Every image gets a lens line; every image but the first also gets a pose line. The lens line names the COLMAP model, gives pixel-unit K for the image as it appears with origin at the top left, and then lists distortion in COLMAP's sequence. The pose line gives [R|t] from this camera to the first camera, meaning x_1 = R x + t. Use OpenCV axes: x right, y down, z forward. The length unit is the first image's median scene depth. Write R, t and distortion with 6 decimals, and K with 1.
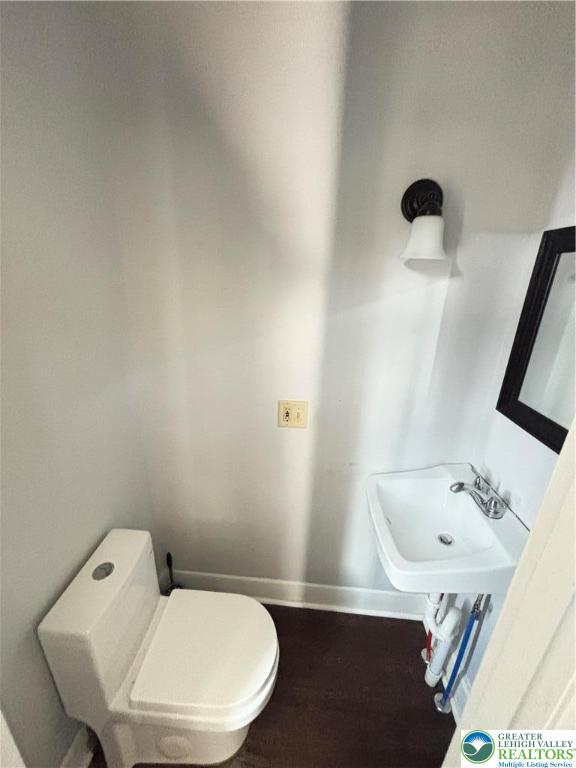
lens RADIAL K [[310.5, 0, 287.3], [0, 310.5, 387.2], [0, 0, 1]] dist [0.003939, -0.000329]
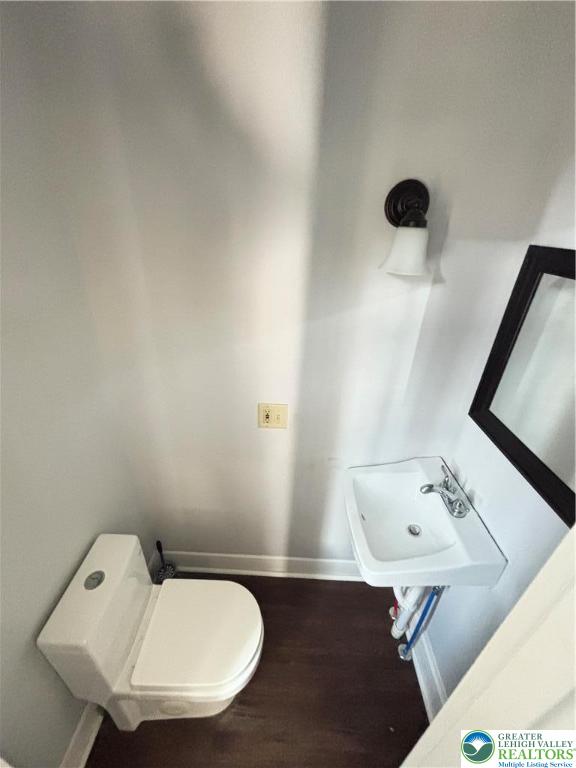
lens RADIAL K [[310.5, 0, 286.5], [0, 310.5, 382.8], [0, 0, 1]] dist [0.003939, -0.000329]
pose [[0.998667, -0.019676, 0.047727, 0.019151], [0.012155, 0.988148, 0.153023, -0.195933], [-0.050172, -0.152239, 0.987069, 0.023372]]
